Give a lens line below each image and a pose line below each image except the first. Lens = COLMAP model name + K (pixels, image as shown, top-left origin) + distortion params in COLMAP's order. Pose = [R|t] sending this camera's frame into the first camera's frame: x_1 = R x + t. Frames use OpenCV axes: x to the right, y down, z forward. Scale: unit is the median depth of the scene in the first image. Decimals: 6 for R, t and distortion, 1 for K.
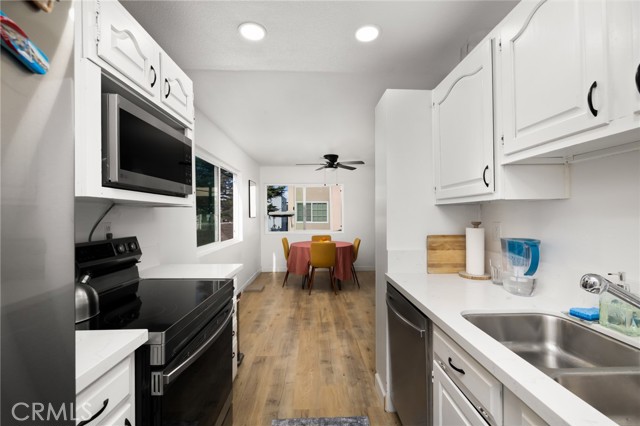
lens RADIAL K [[267.8, 0, 321.1], [0, 267.8, 213.6], [0, 0, 1]] dist [0.000314, 0.000131]
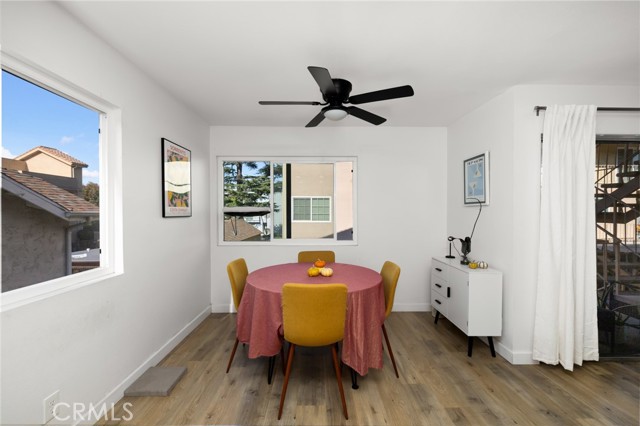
lens RADIAL K [[267.8, 0, 320.6], [0, 267.8, 213.5], [0, 0, 1]] dist [0.000314, 0.000131]
pose [[0.999892, 0.003192, -0.014373, 0.020230], [-0.003075, 0.999962, 0.008116, 0.003686], [0.014398, -0.008071, 0.999864, 0.590958]]
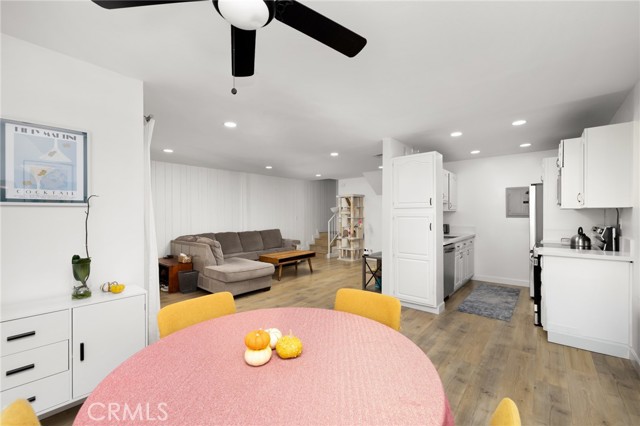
lens RADIAL K [[267.8, 0, 321.1], [0, 267.8, 215.1], [0, 0, 1]] dist [0.000314, 0.000131]
pose [[-0.744389, 0.004726, 0.667730, -0.170221], [0.000637, 0.999980, -0.006367, 0.005782], [-0.667746, -0.004314, -0.744376, 1.222342]]
